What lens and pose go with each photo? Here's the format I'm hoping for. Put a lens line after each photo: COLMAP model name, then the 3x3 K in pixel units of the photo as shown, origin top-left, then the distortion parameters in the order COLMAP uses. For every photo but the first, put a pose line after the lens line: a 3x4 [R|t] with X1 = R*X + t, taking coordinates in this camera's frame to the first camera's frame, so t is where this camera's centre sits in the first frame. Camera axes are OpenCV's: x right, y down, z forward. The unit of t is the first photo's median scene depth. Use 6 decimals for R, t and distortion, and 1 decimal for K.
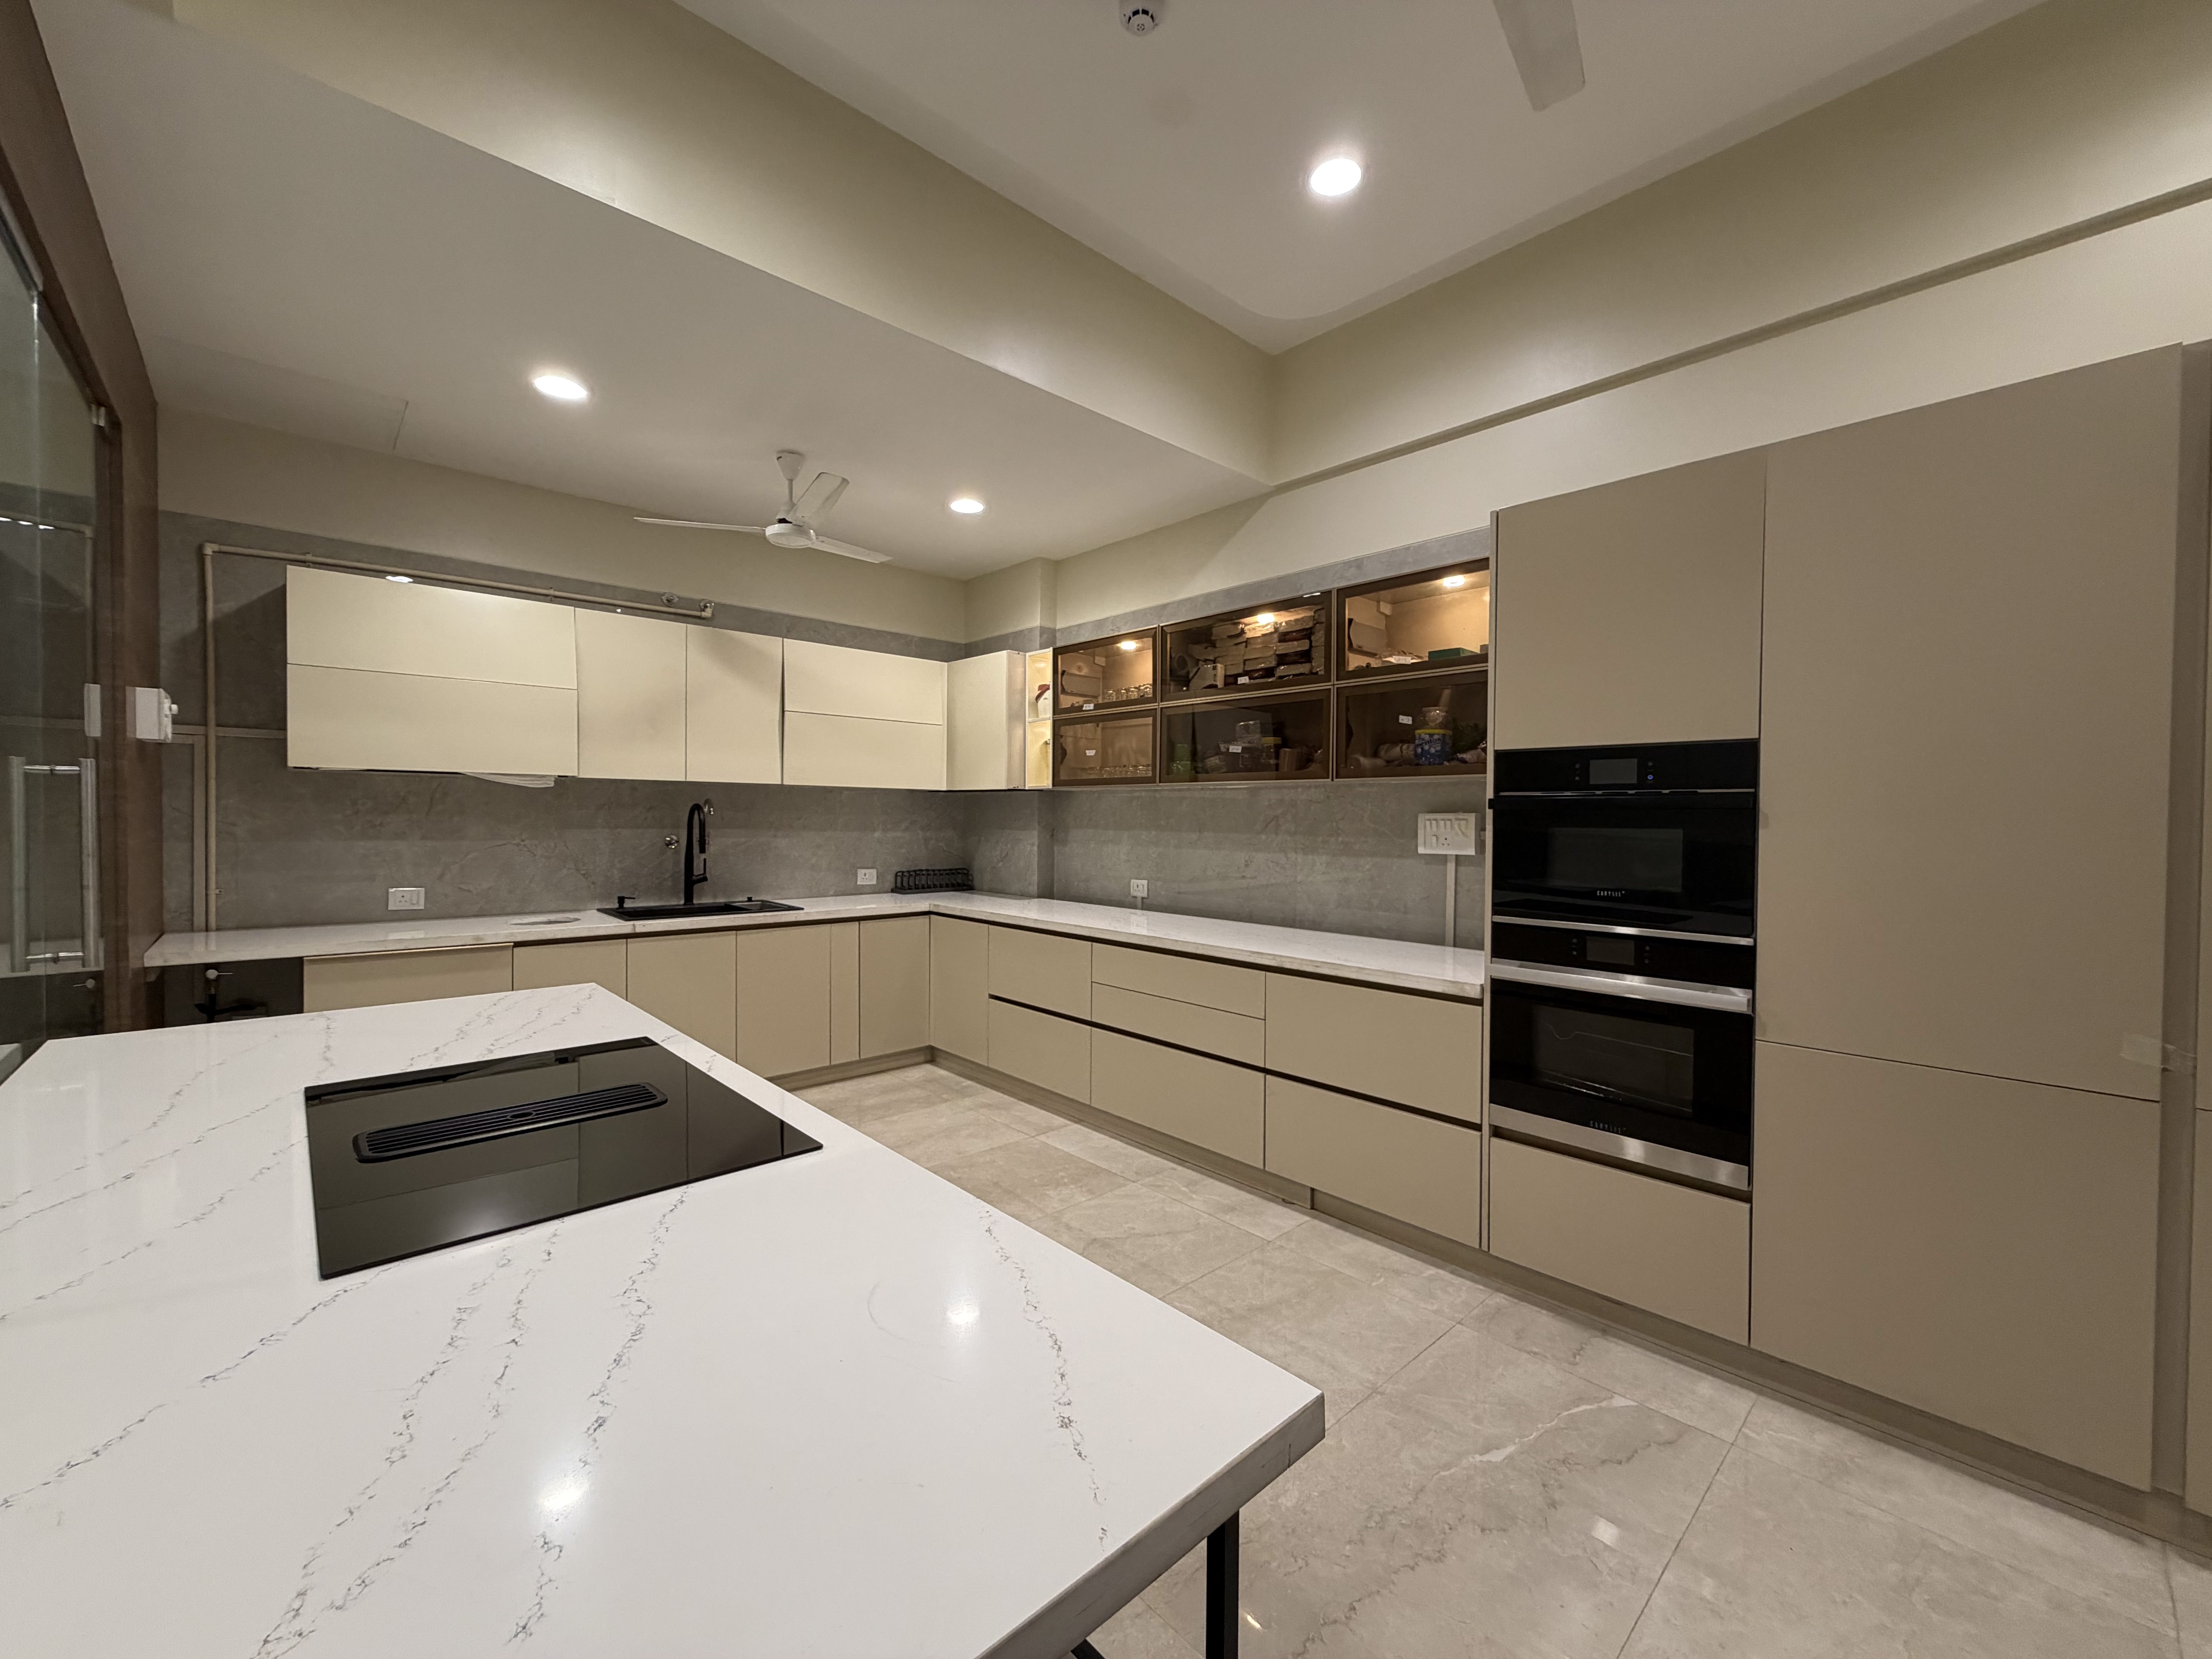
lens RADIAL K [[885.4, 0, 1105.3], [0, 885.4, 836.2], [0, 0, 1]] dist [0.002231, 0.000853]
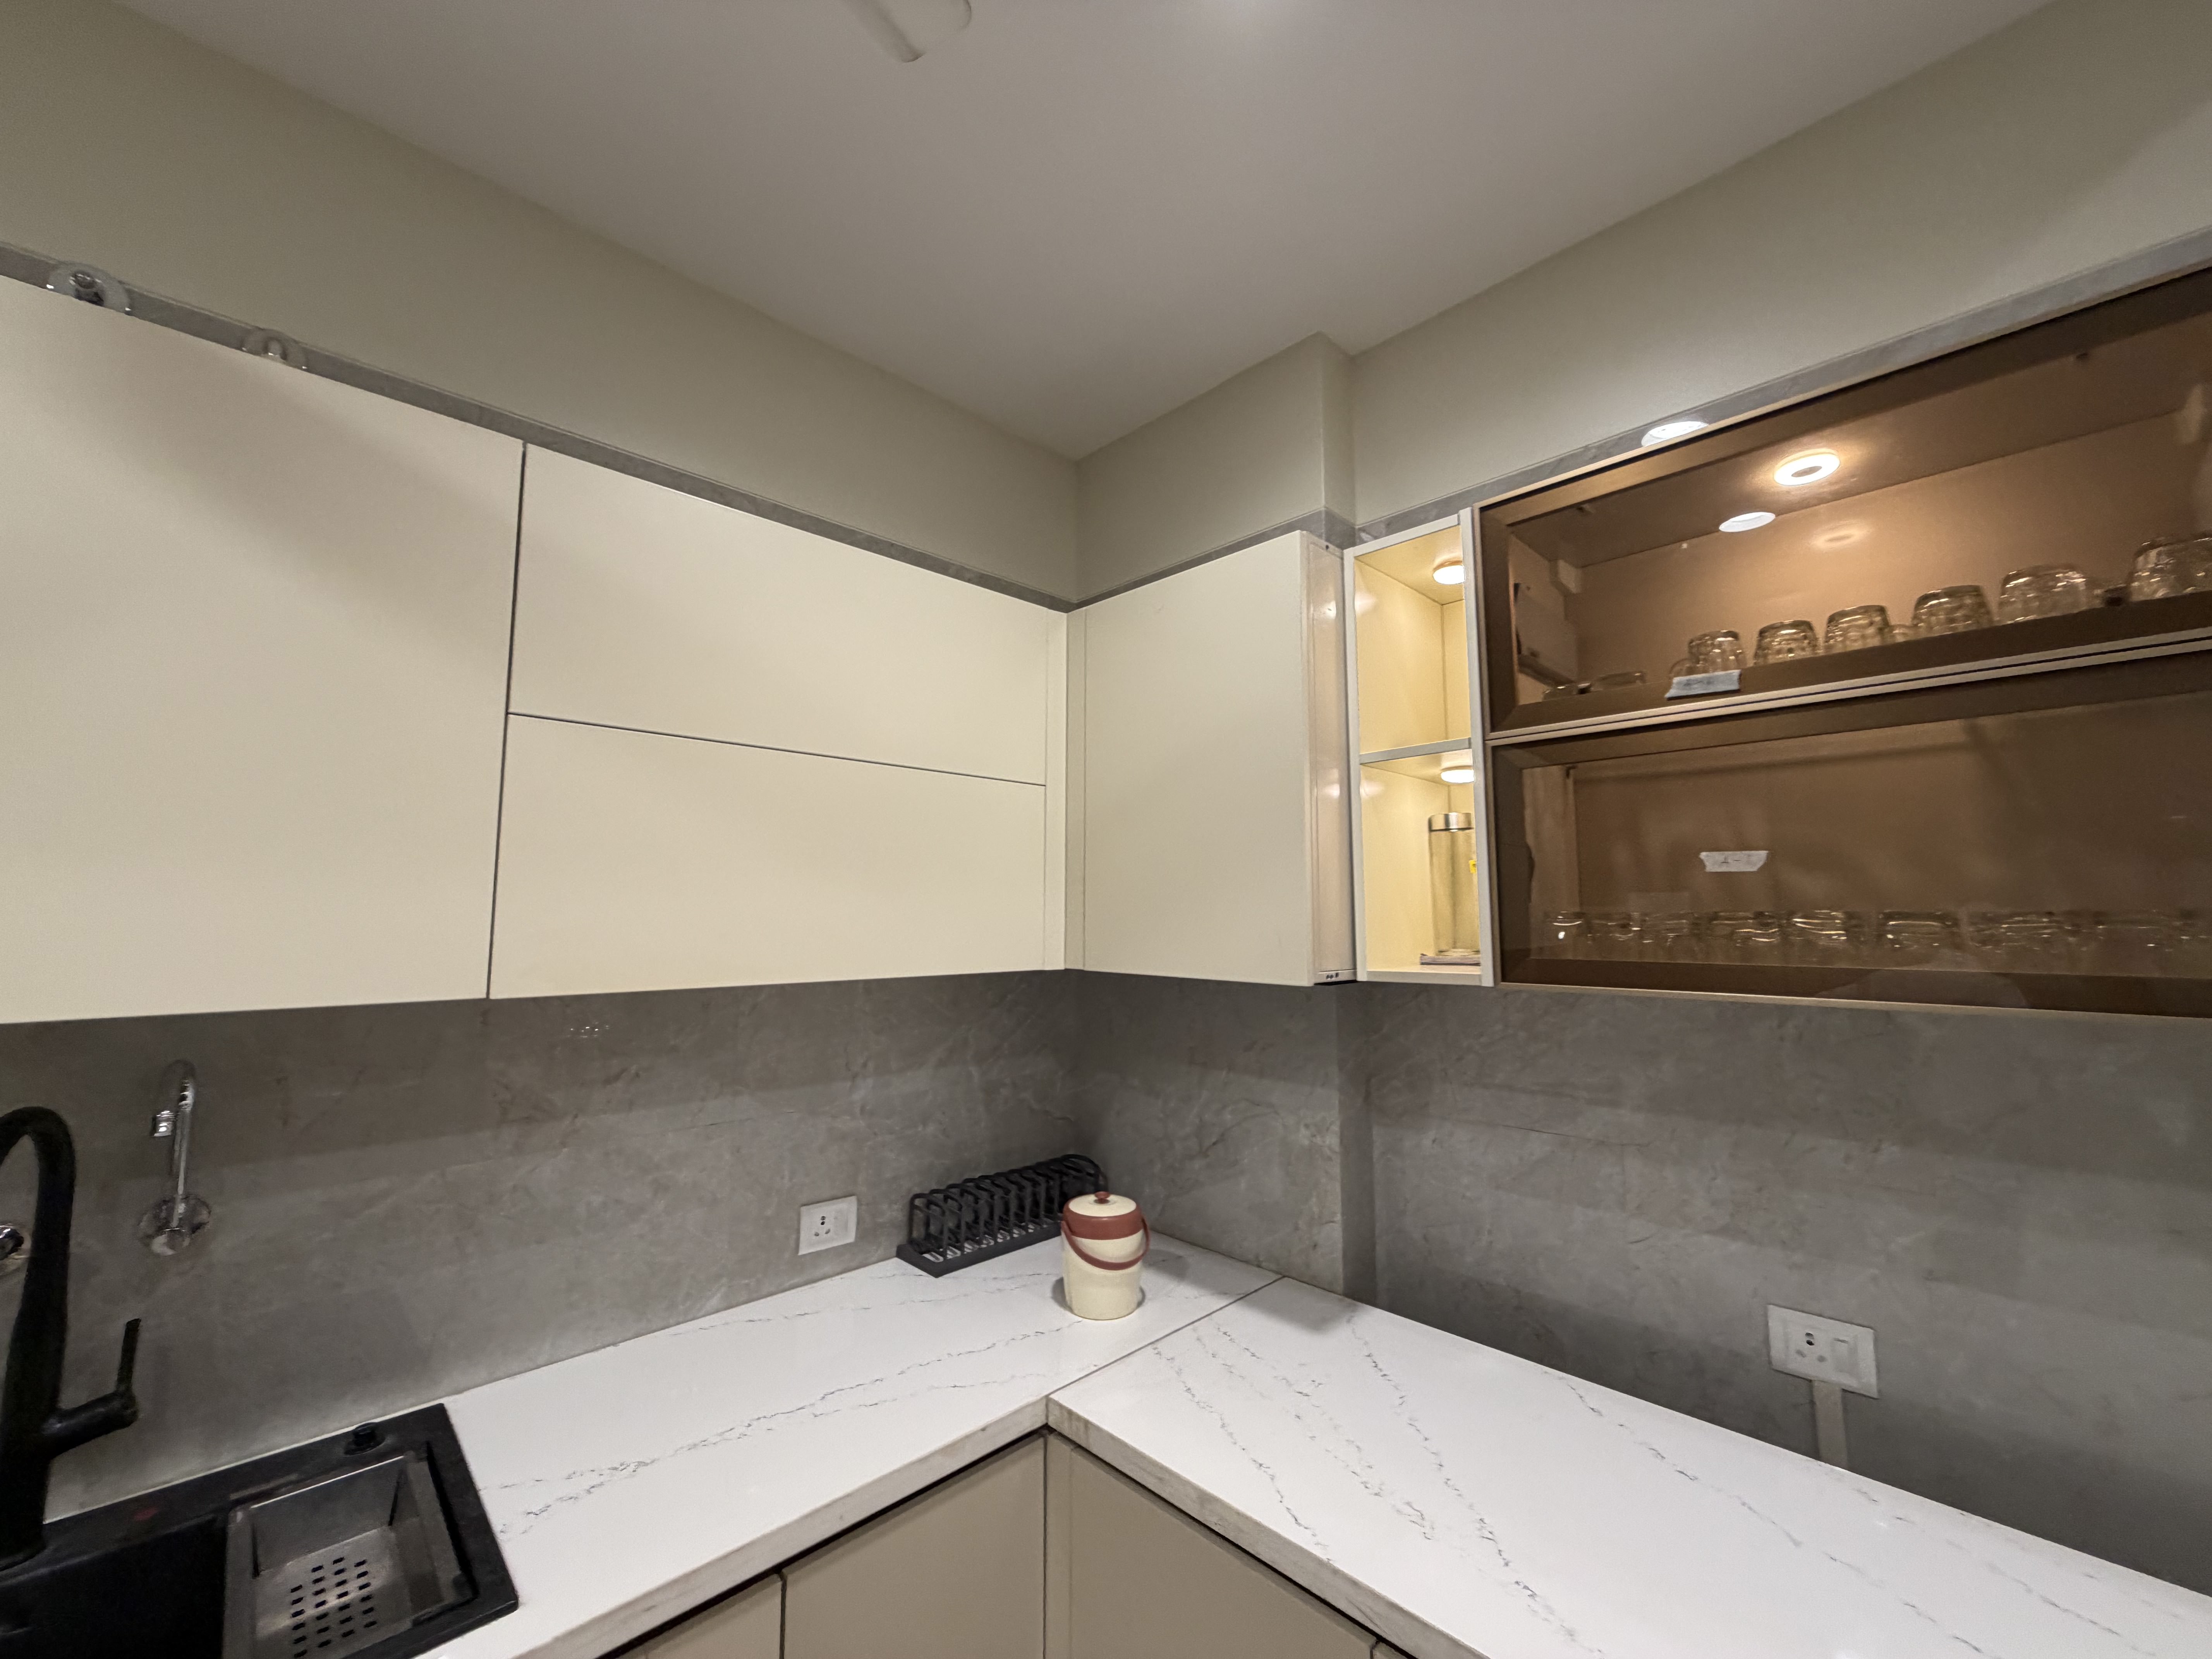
lens RADIAL K [[885.4, 0, 1109.6], [0, 885.4, 834.2], [0, 0, 1]] dist [0.002231, 0.000853]
pose [[0.999425, -0.010098, 0.032358, -0.232071], [0.013680, 0.993562, -0.112457, -0.088057], [-0.031014, 0.112835, 0.993130, 0.872321]]
